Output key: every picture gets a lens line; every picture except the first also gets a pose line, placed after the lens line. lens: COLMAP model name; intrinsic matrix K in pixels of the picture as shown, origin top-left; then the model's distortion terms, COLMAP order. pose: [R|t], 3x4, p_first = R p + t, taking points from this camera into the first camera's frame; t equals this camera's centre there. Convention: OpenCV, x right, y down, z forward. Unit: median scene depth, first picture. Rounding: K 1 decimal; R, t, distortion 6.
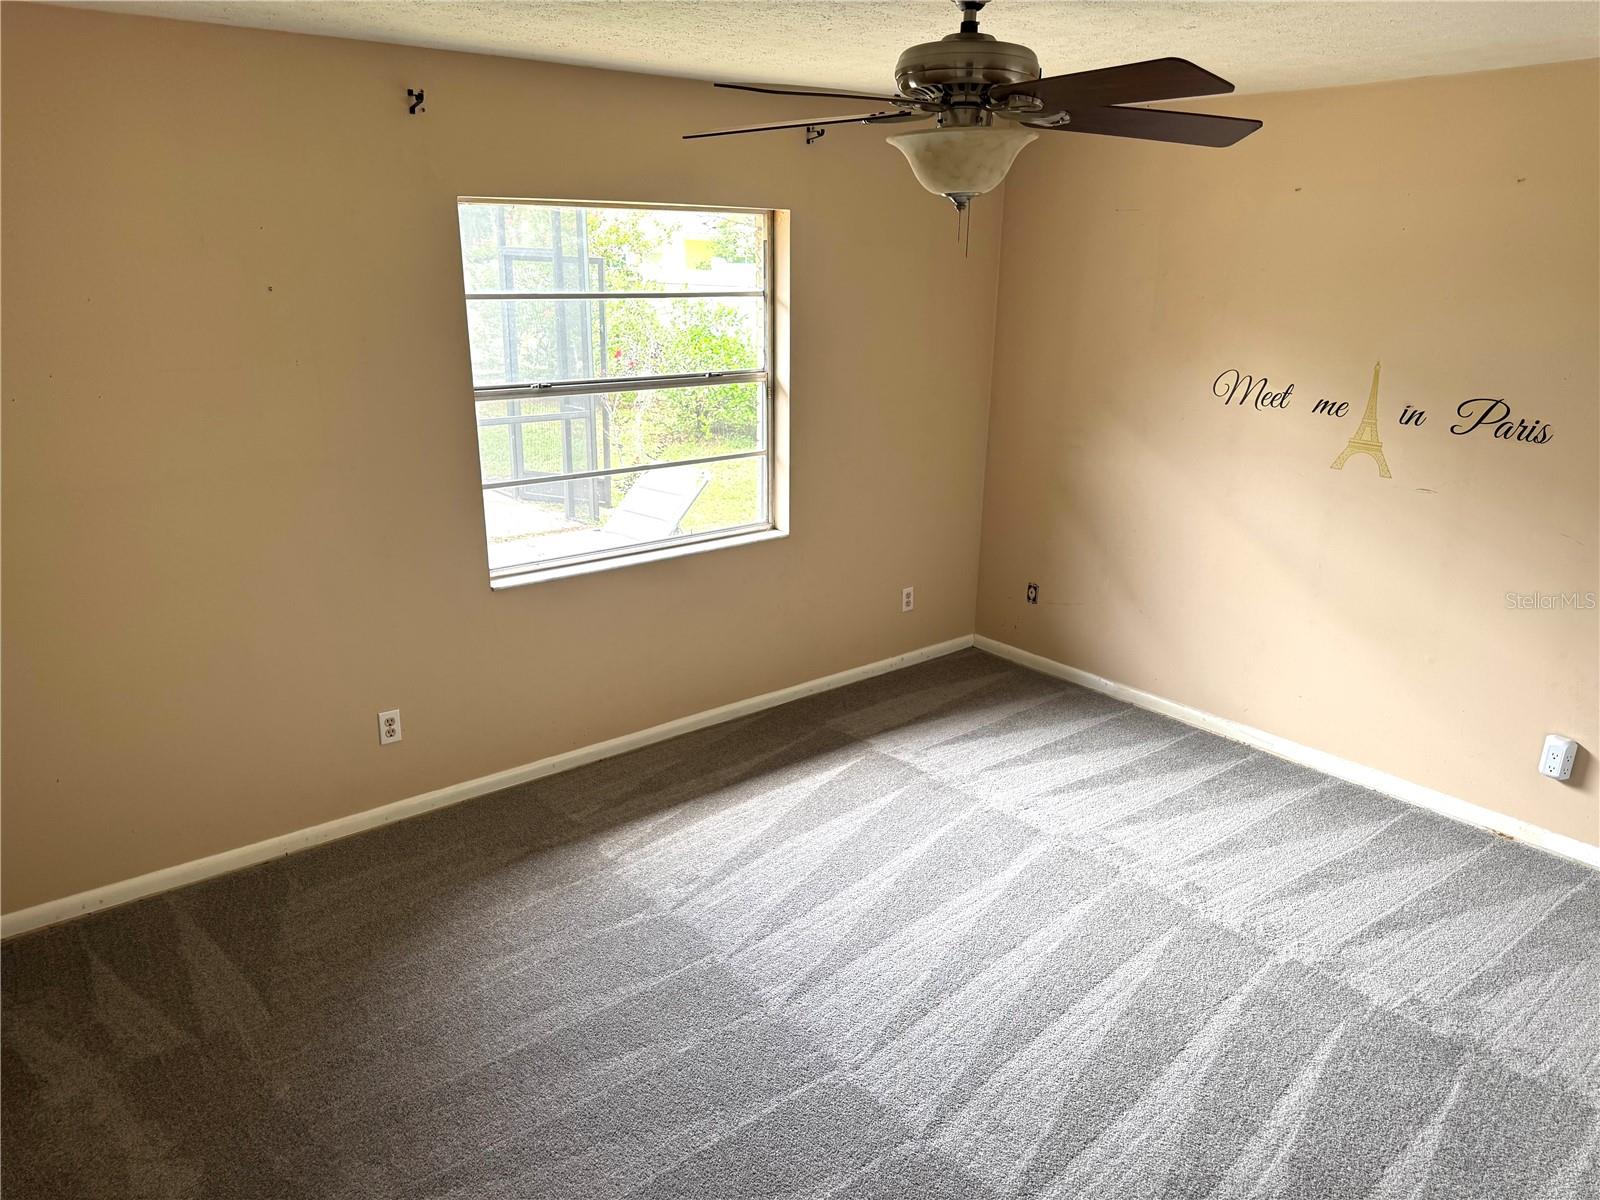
lens RADIAL K [[1125.9, 0, 794.8], [0, 1125.9, 609.7], [0, 0, 1]] dist [0.073015, -0.092474]
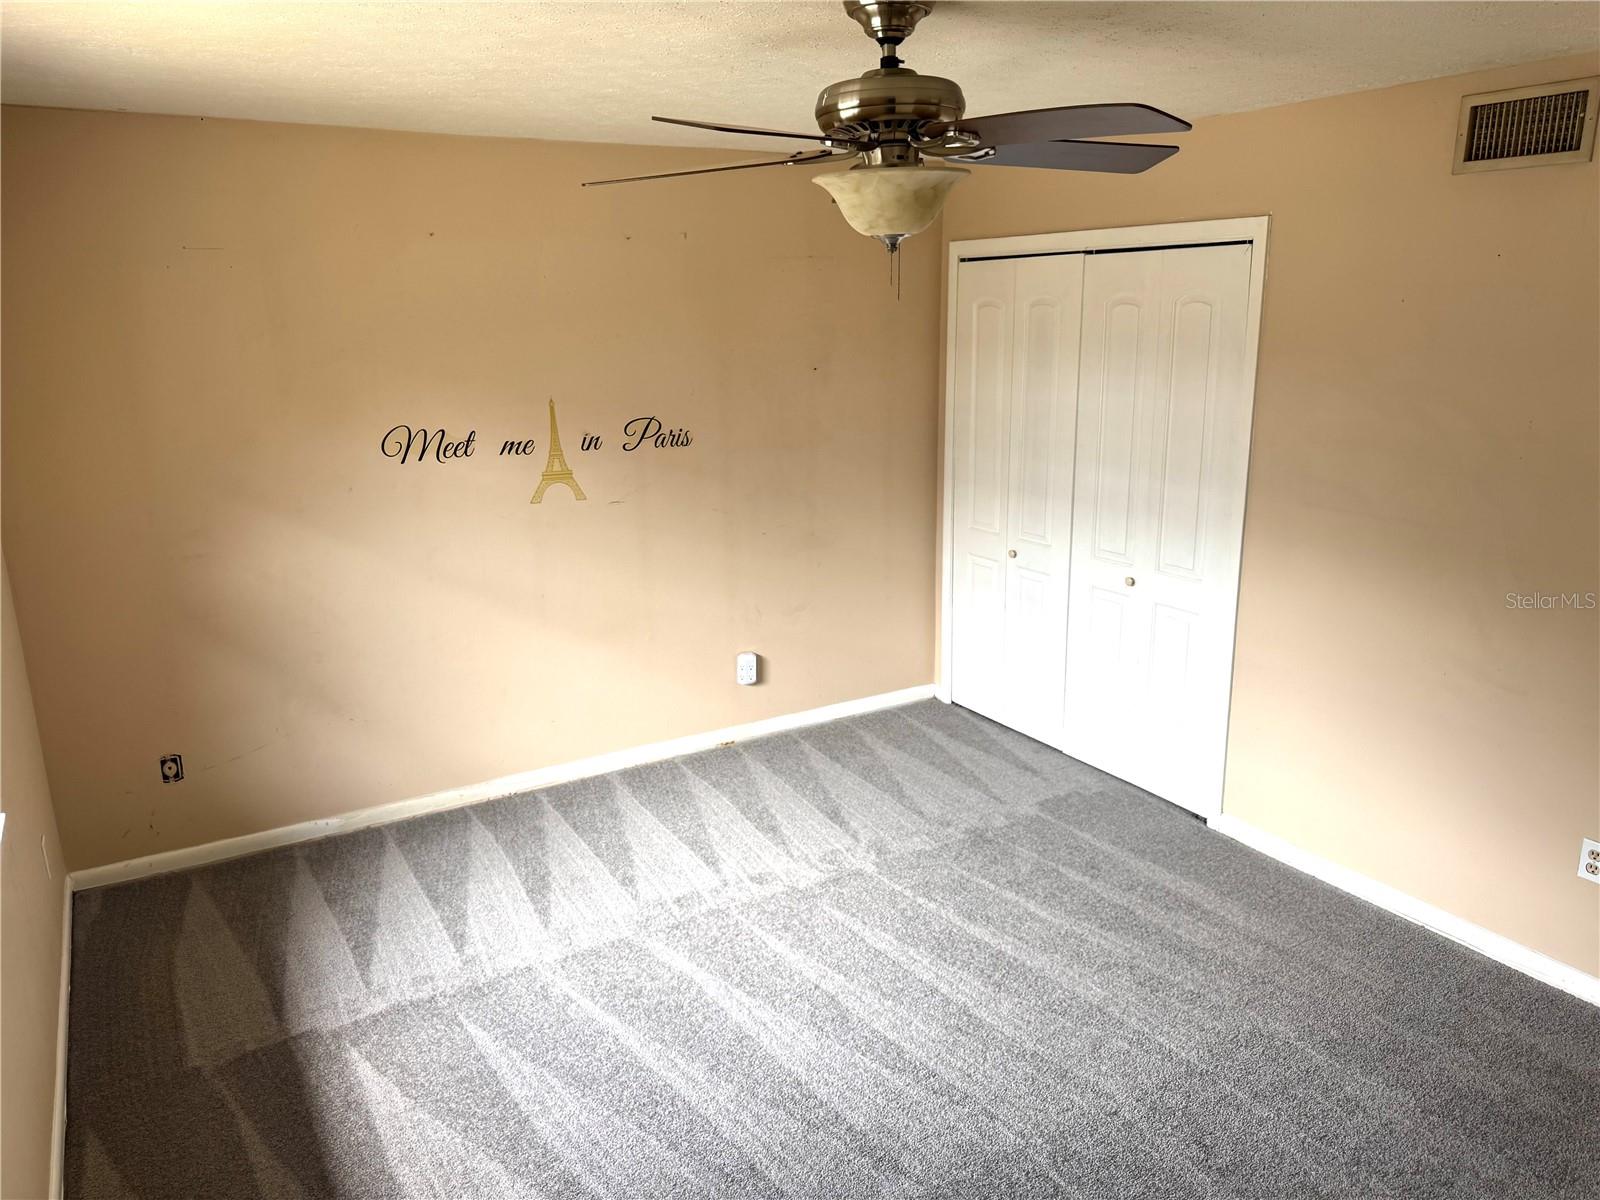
lens RADIAL K [[1125.9, 0, 803.4], [0, 1125.9, 605.5], [0, 0, 1]] dist [0.073015, -0.092474]
pose [[0.131988, -0.263831, 0.955496, -0.516463], [0.307768, 0.927197, 0.213503, -0.183134], [-0.942262, 0.265891, 0.203578, 0.580592]]
